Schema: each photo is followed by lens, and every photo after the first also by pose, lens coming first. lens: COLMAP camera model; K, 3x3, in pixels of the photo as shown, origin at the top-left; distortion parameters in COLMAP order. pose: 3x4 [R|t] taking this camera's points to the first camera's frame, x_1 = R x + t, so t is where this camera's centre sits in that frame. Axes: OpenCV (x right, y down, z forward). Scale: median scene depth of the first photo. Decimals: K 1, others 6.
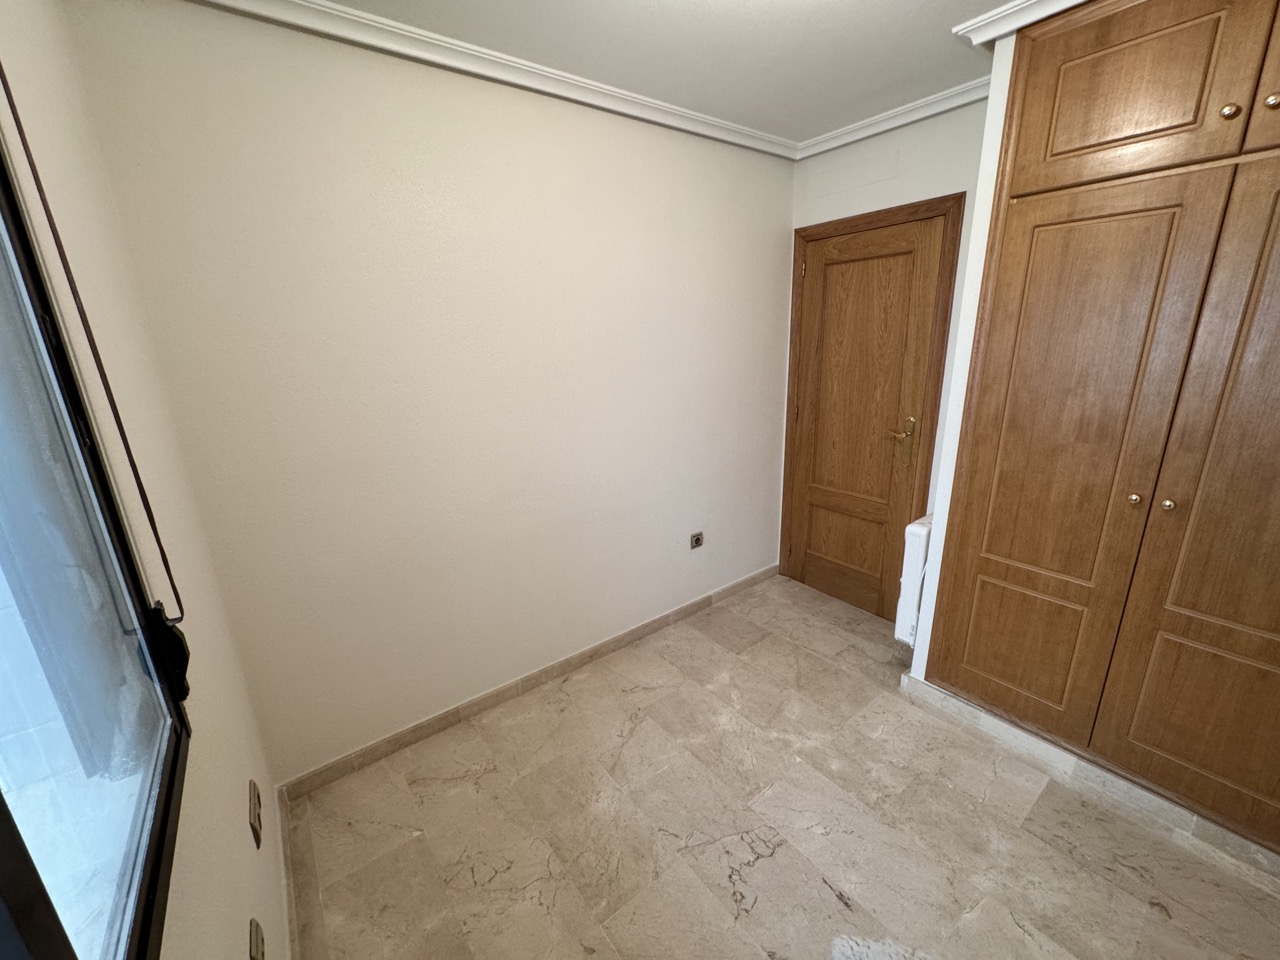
lens RADIAL K [[512.2, 0, 640.0], [0, 512.2, 480.0], [0, 0, 1]] dist [-0.002254, 0.000334]
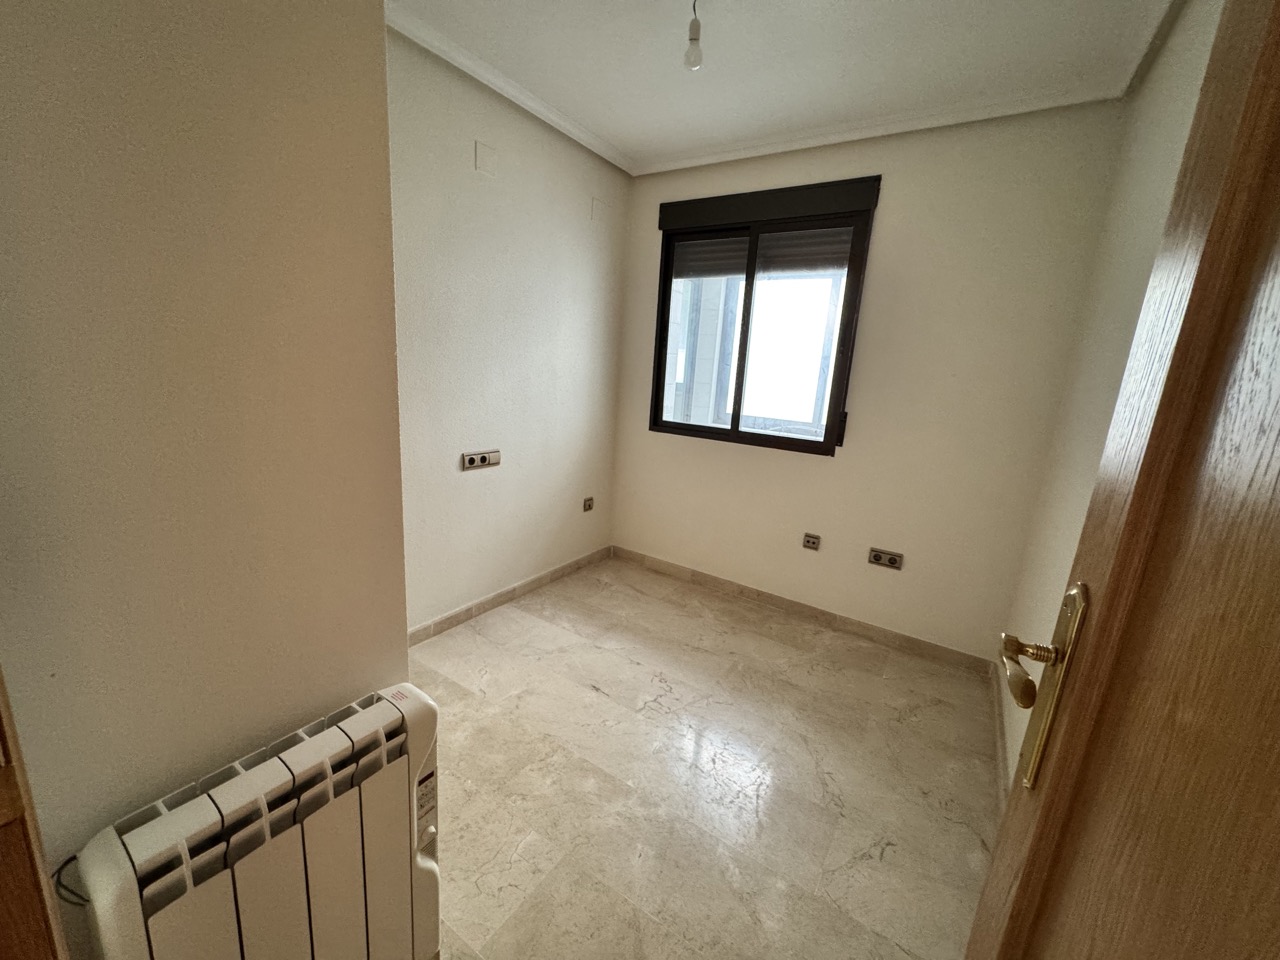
lens RADIAL K [[510.8, 0, 640.0], [0, 510.8, 480.0], [0, 0, 1]] dist [-0.002693, 0.000657]
pose [[-0.939863, 0.045482, -0.338509, 0.596214], [-0.127175, 0.873227, 0.470426, -0.323642], [0.316991, 0.485186, -0.814930, 1.549799]]
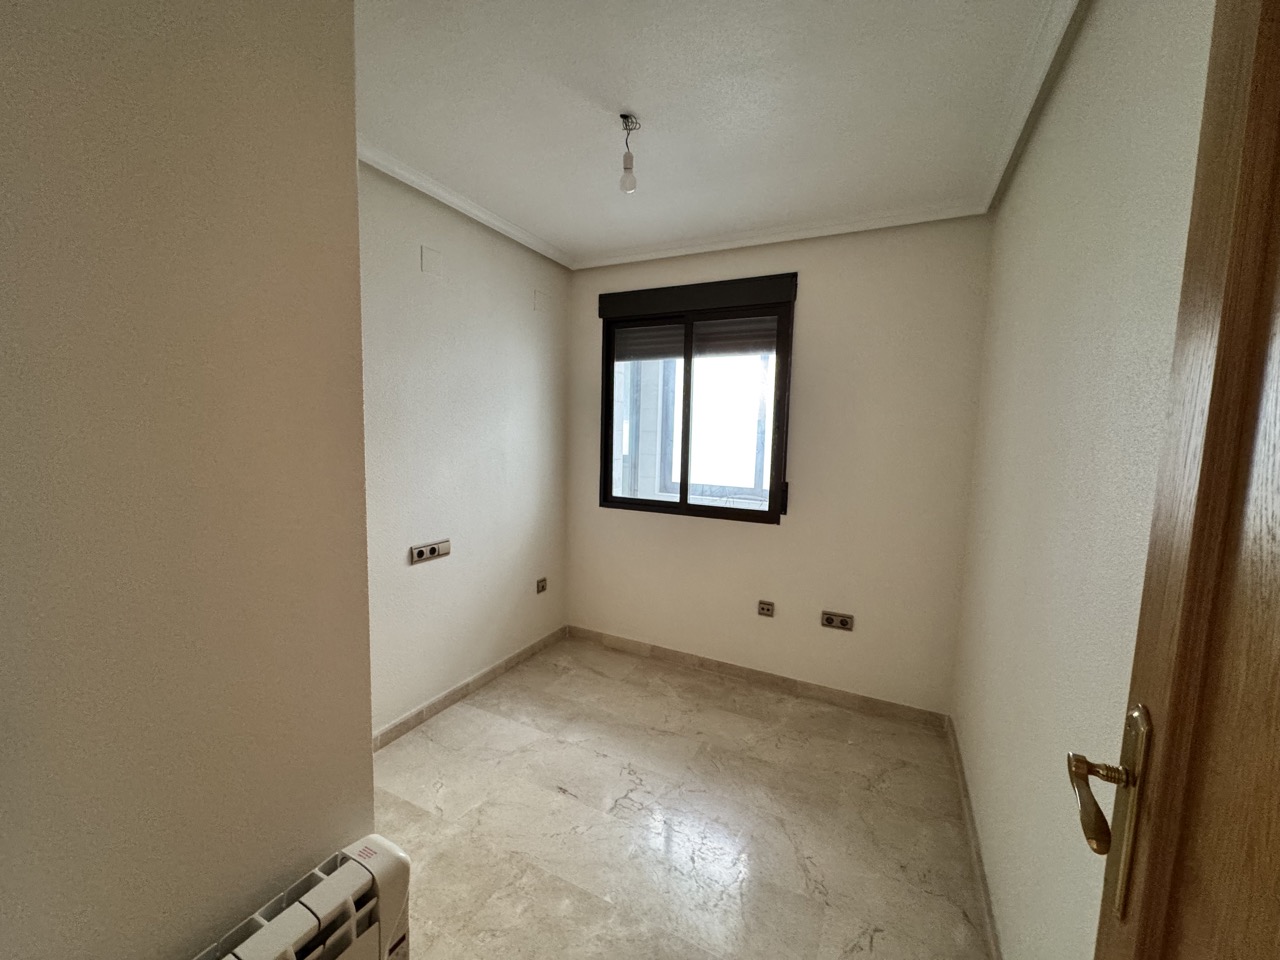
lens RADIAL K [[511.4, 0, 640.0], [0, 511.4, 480.0], [0, 0, 1]] dist [-0.001741, 0.000024]
pose [[-0.894229, 0.052073, -0.444570, 0.624227], [-0.120138, 0.928845, 0.350449, -0.375925], [0.431185, 0.366792, -0.824344, 1.534642]]
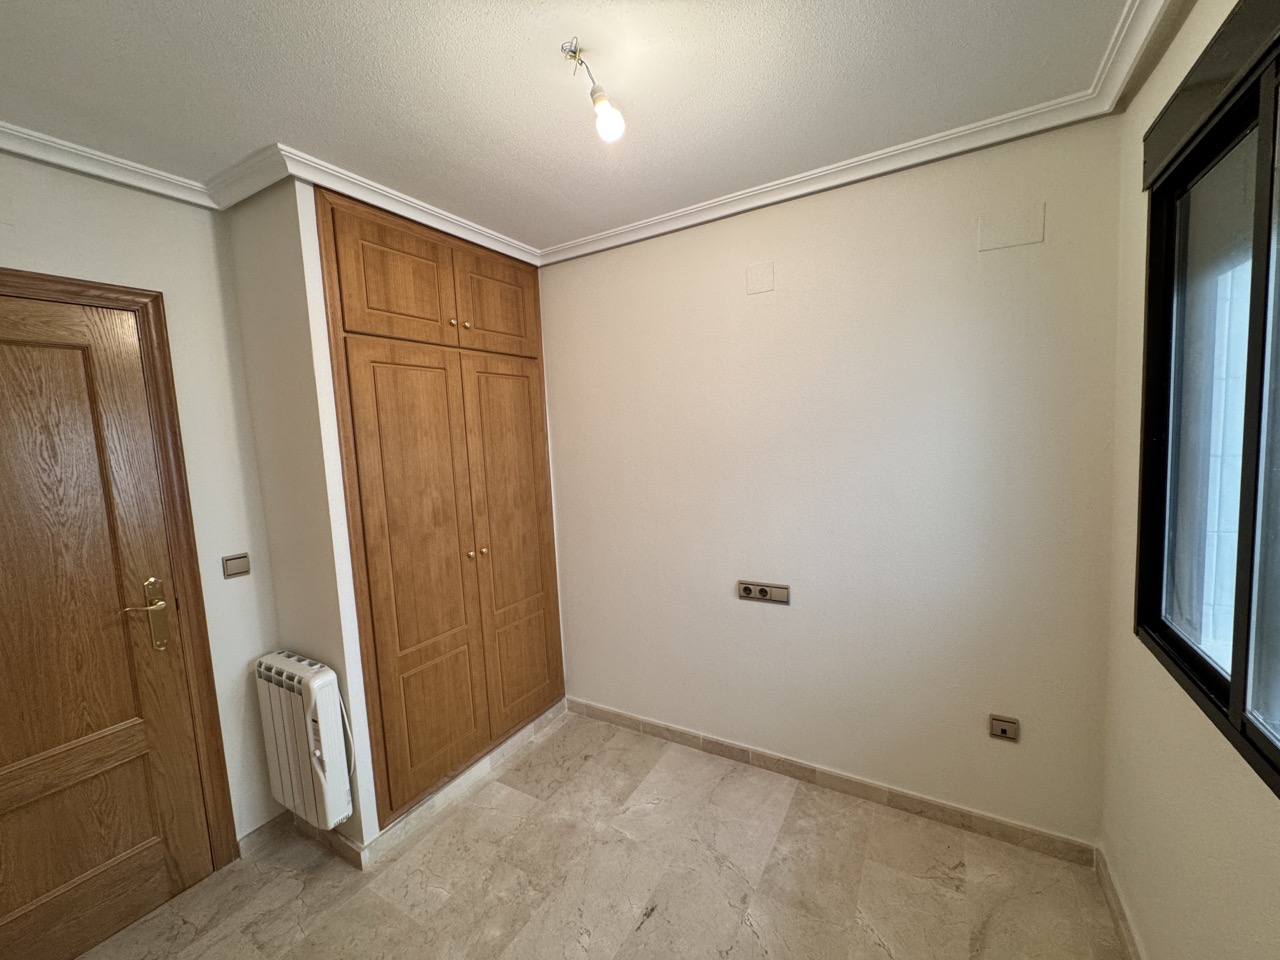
lens RADIAL K [[512.2, 0, 640.0], [0, 512.2, 480.0], [0, 0, 1]] dist [-0.002254, 0.000334]
pose [[-0.378100, -0.038236, 0.924975, -0.487151], [0.309652, 0.936374, 0.165283, -0.219318], [-0.872443, 0.348914, -0.342203, 0.854955]]
